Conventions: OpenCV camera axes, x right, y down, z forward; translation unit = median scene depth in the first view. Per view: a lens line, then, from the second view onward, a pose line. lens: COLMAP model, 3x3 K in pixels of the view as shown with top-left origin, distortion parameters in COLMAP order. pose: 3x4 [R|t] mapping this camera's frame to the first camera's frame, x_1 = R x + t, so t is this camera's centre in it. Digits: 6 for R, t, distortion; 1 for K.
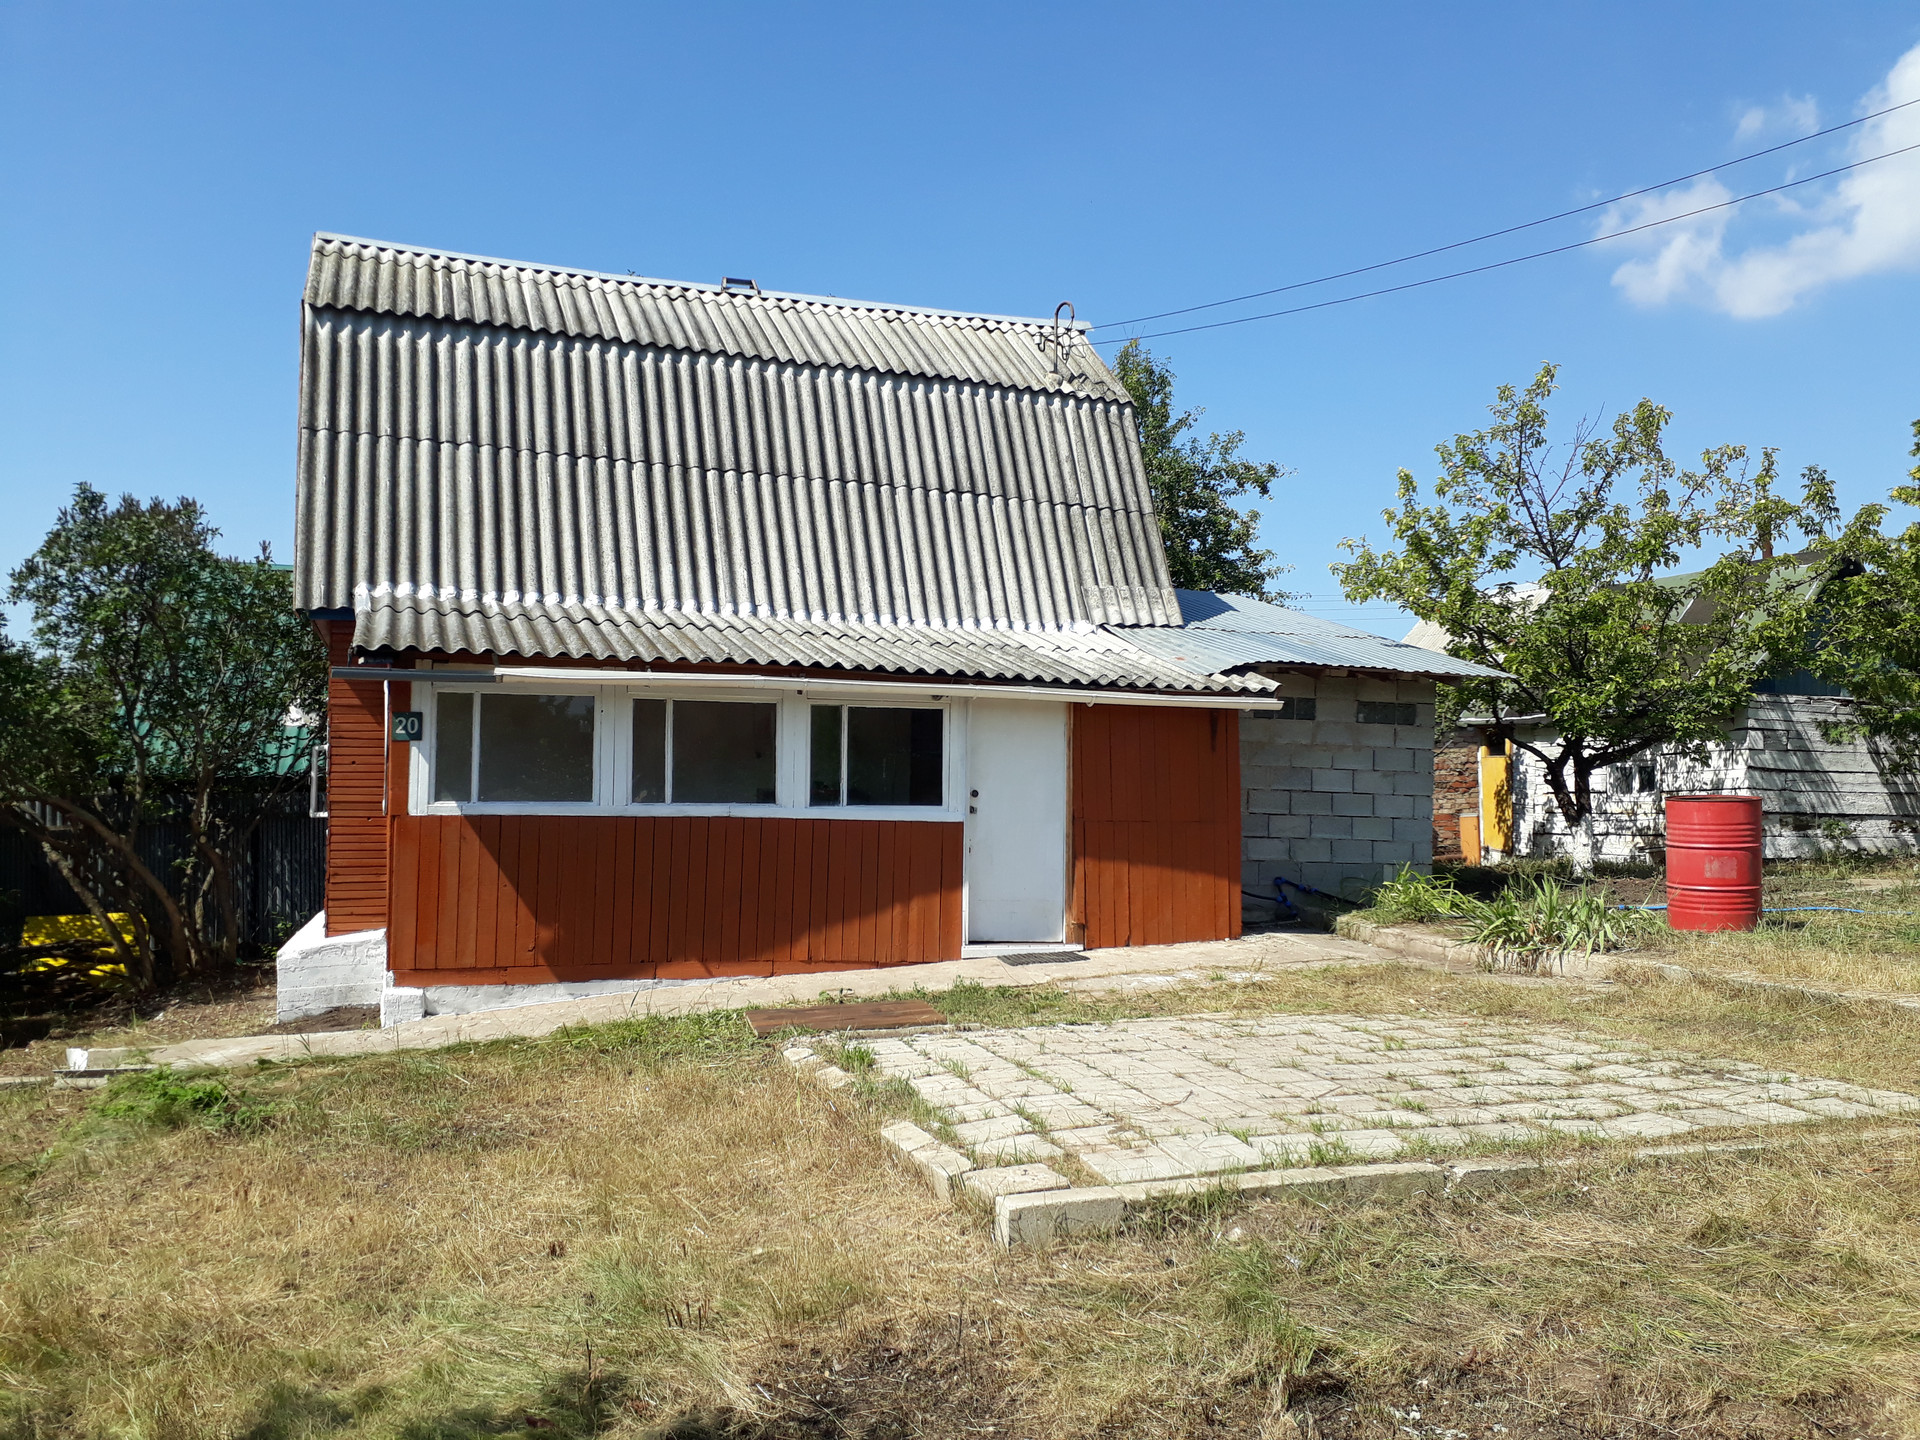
lens RADIAL K [[1573.2, 0, 956.9], [0, 1573.2, 775.2], [0, 0, 1]] dist [0.164497, -0.239749]
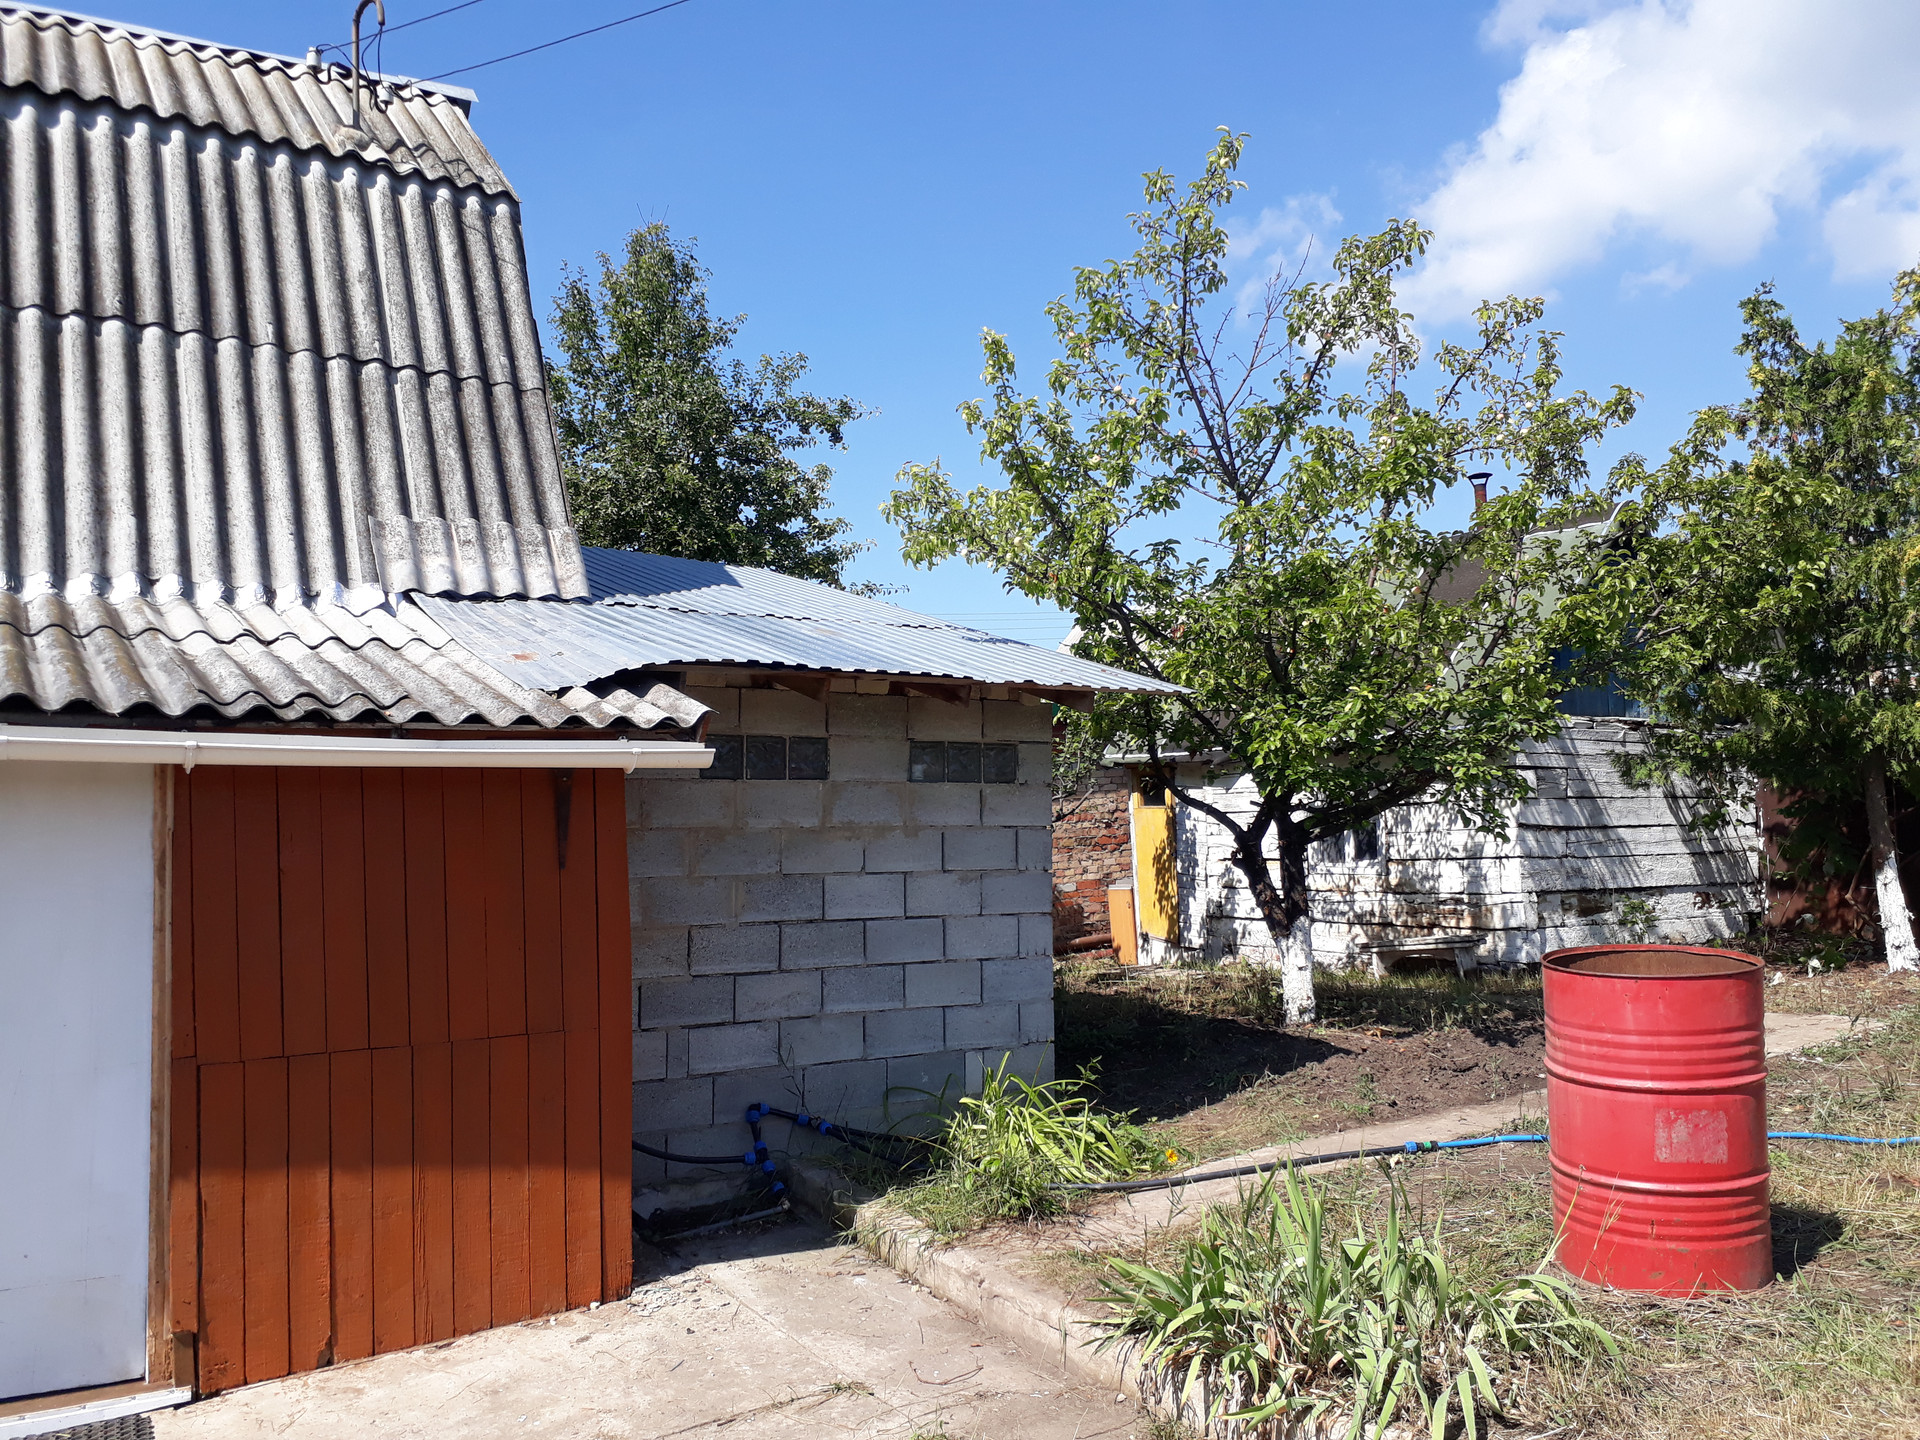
lens RADIAL K [[1502.5, 0, 931.2], [0, 1502.5, 744.0], [0, 0, 1]] dist [0.341075, -0.679829]
pose [[0.982710, -0.018490, 0.184227, 0.151853], [0.024806, 0.999179, -0.032039, -0.026607], [-0.183483, 0.036055, 0.982361, 0.462484]]
